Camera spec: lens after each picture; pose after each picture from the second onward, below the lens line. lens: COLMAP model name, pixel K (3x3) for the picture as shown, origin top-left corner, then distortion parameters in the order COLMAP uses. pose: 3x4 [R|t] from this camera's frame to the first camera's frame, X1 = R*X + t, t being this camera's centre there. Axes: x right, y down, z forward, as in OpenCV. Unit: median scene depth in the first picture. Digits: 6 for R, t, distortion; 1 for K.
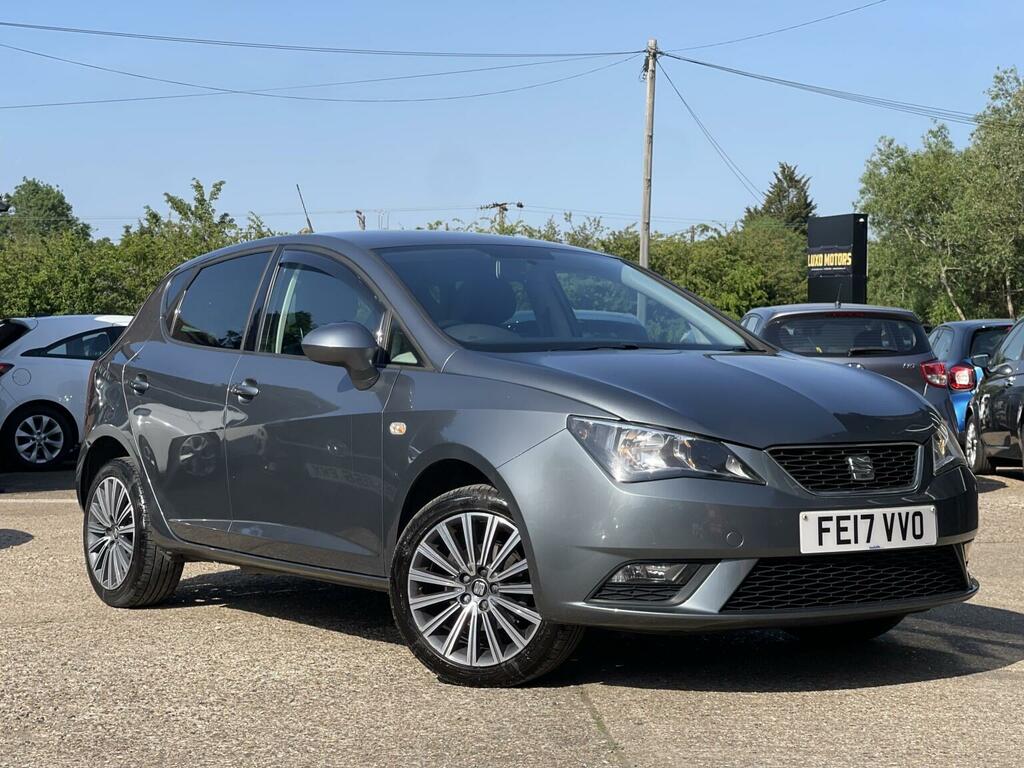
lens RADIAL K [[1926.5, 0, 517.0], [0, 1926.5, 366.3], [0, 0, 1]] dist [0.192553, 0.000000]
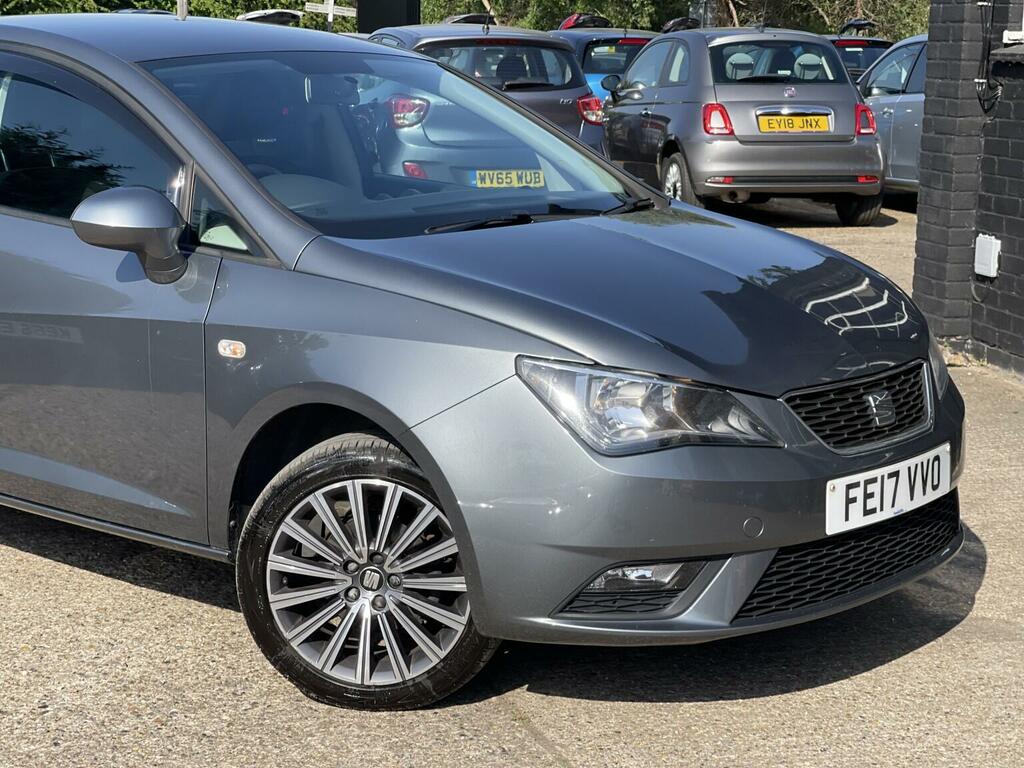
lens RADIAL K [[1926.5, 0, 512.0], [0, 1926.5, 386.4], [0, 0, 1]] dist [0.192553, 0.000000]
pose [[0.966405, -0.034553, 0.254691, -0.150358], [-0.013191, 0.982949, 0.183405, -0.090258], [-0.256686, -0.180603, 0.949471, 0.307880]]
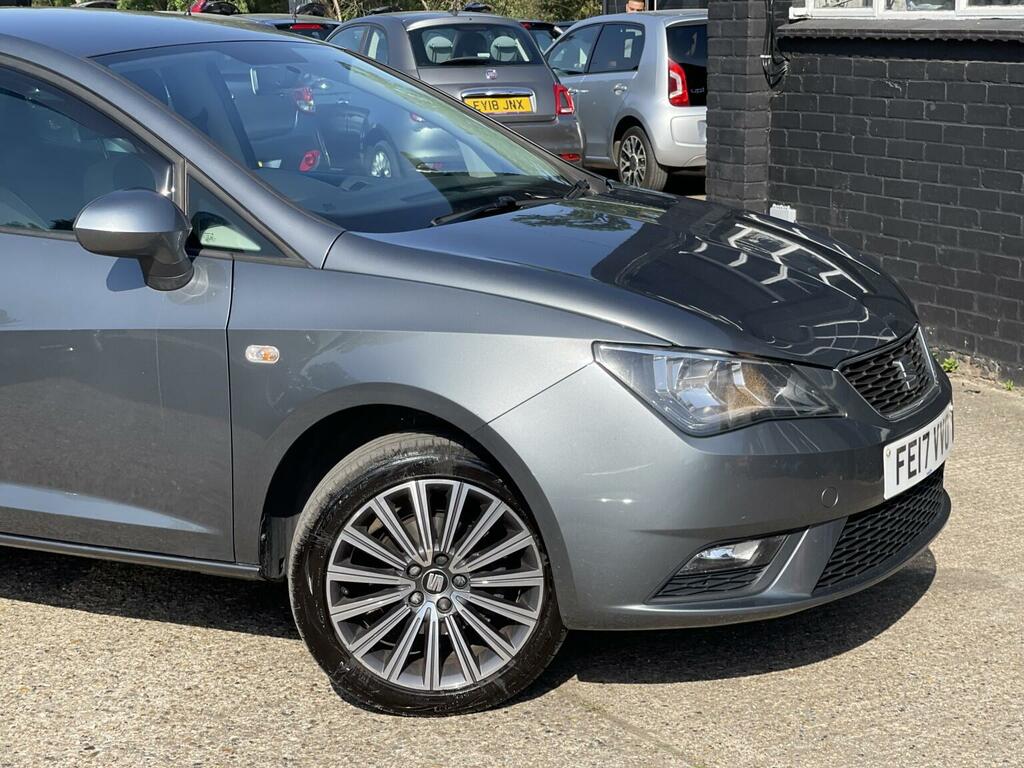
lens RADIAL K [[1926.5, 0, 519.3], [0, 1926.5, 383.3], [0, 0, 1]] dist [0.192553, 0.000000]
pose [[0.886213, -0.097187, 0.452970, -0.303559], [0.011211, 0.981961, 0.188749, -0.088950], [-0.463143, -0.162194, 0.871316, 0.380803]]
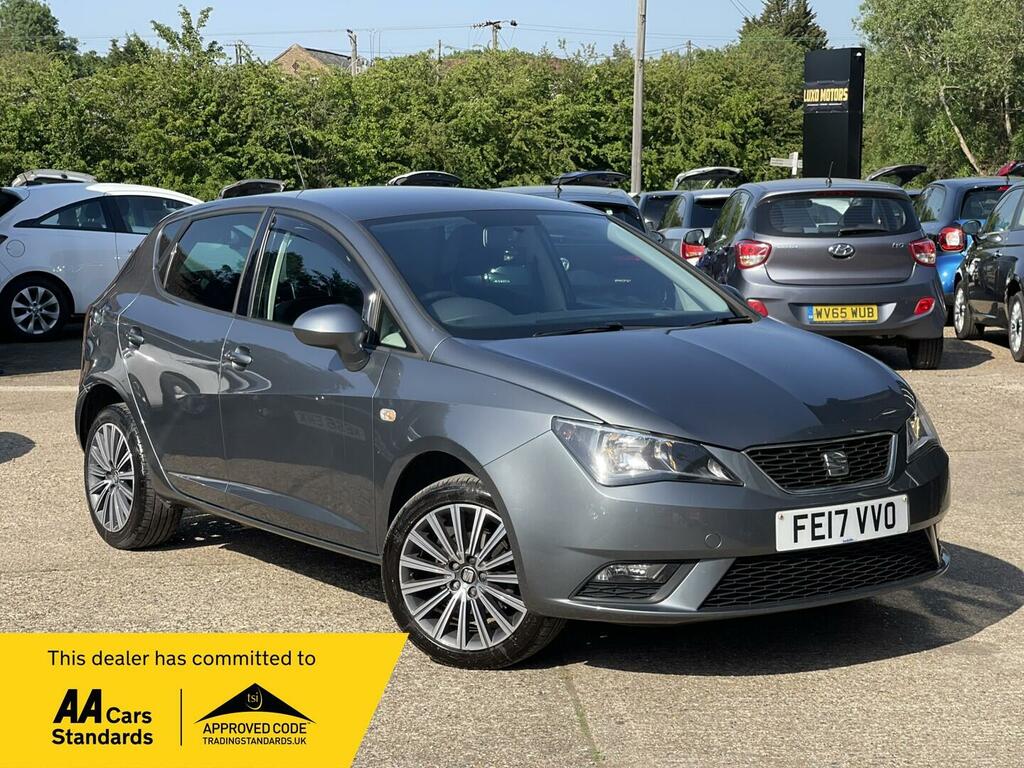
lens RADIAL K [[1926.5, 0, 518.3], [0, 1926.5, 381.4], [0, 0, 1]] dist [0.192553, 0.000000]
pose [[0.999978, -0.006167, 0.002392, 0.005613], [0.005877, 0.994280, 0.106644, -0.099058], [-0.003036, -0.106628, 0.994294, -0.021152]]
